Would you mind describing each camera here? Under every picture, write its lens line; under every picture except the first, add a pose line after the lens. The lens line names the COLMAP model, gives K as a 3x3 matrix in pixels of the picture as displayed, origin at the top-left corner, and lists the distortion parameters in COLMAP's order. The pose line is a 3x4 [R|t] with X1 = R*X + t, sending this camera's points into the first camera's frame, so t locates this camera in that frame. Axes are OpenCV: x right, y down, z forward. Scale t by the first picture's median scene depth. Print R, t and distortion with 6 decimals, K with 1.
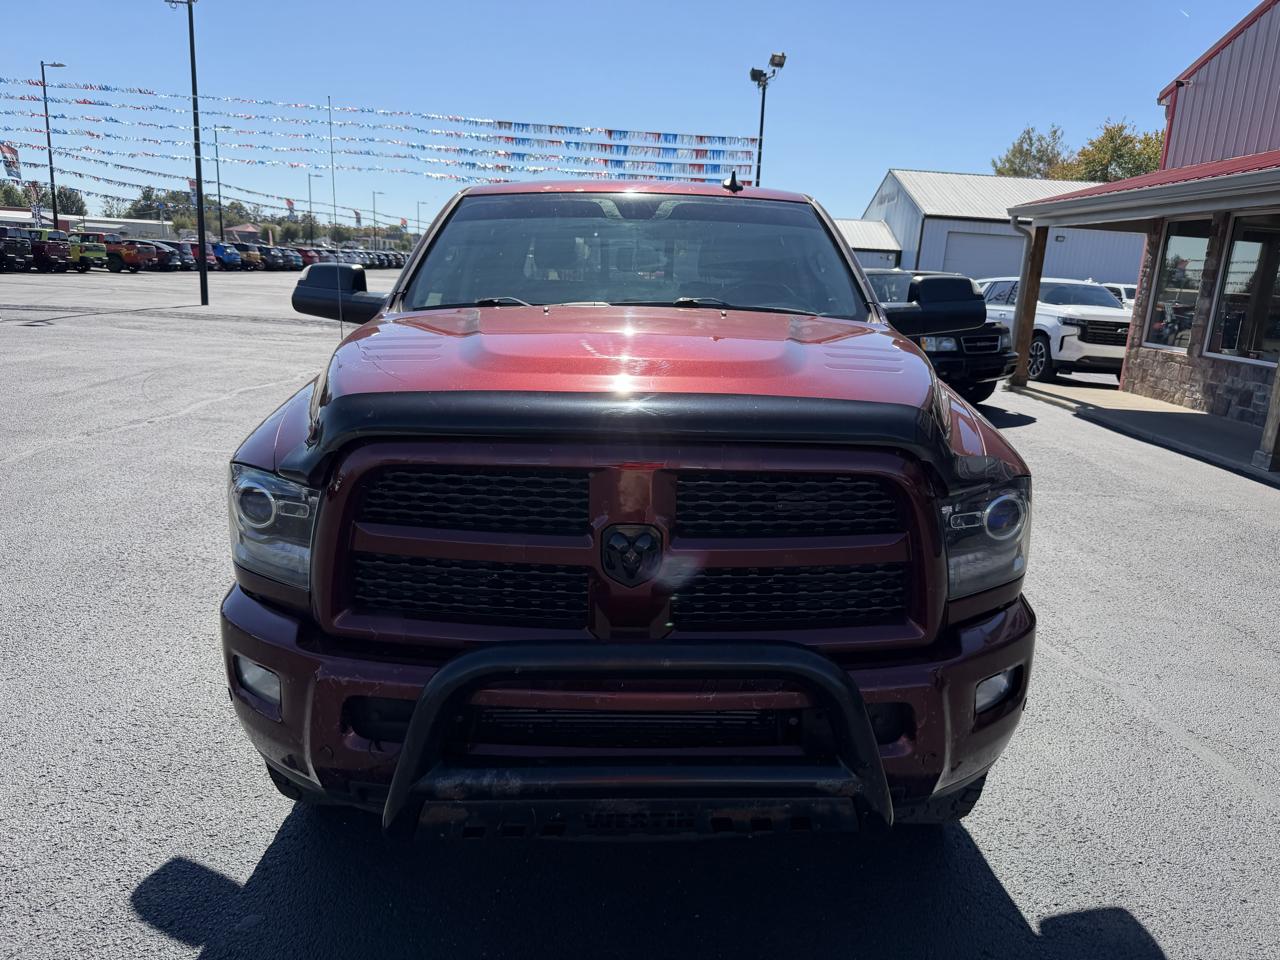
lens RADIAL K [[900.7, 0, 607.2], [0, 900.7, 475.4], [0, 0, 1]] dist [0.025409, -0.032376]
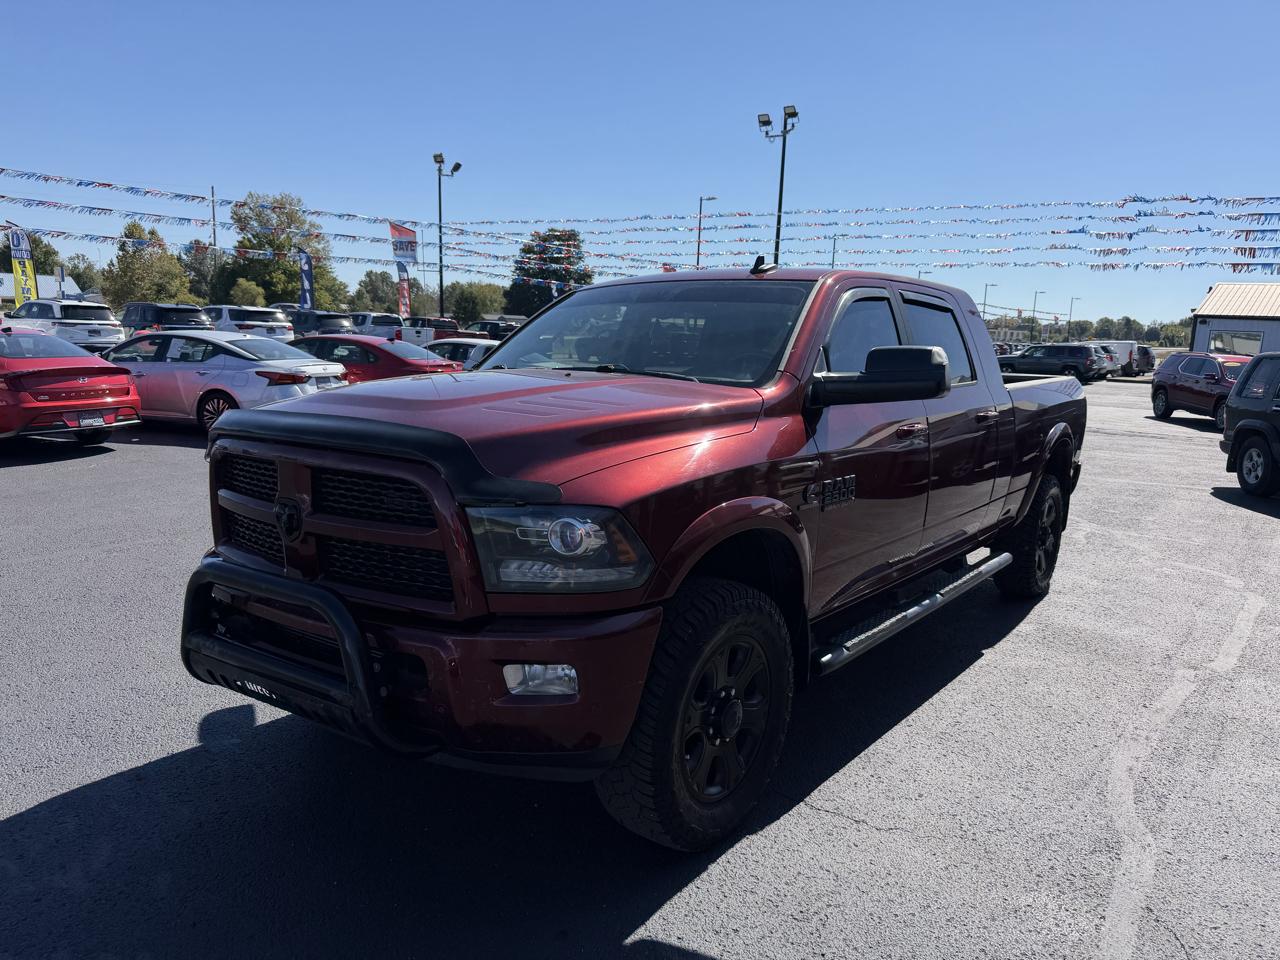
lens RADIAL K [[900.7, 0, 638.8], [0, 900.7, 483.0], [0, 0, 1]] dist [0.025409, -0.032376]
pose [[0.793059, 0.076472, -0.604326, 0.973821], [-0.131339, 0.990220, -0.047053, 0.013878], [0.594817, 0.116687, 0.795347, 0.083970]]
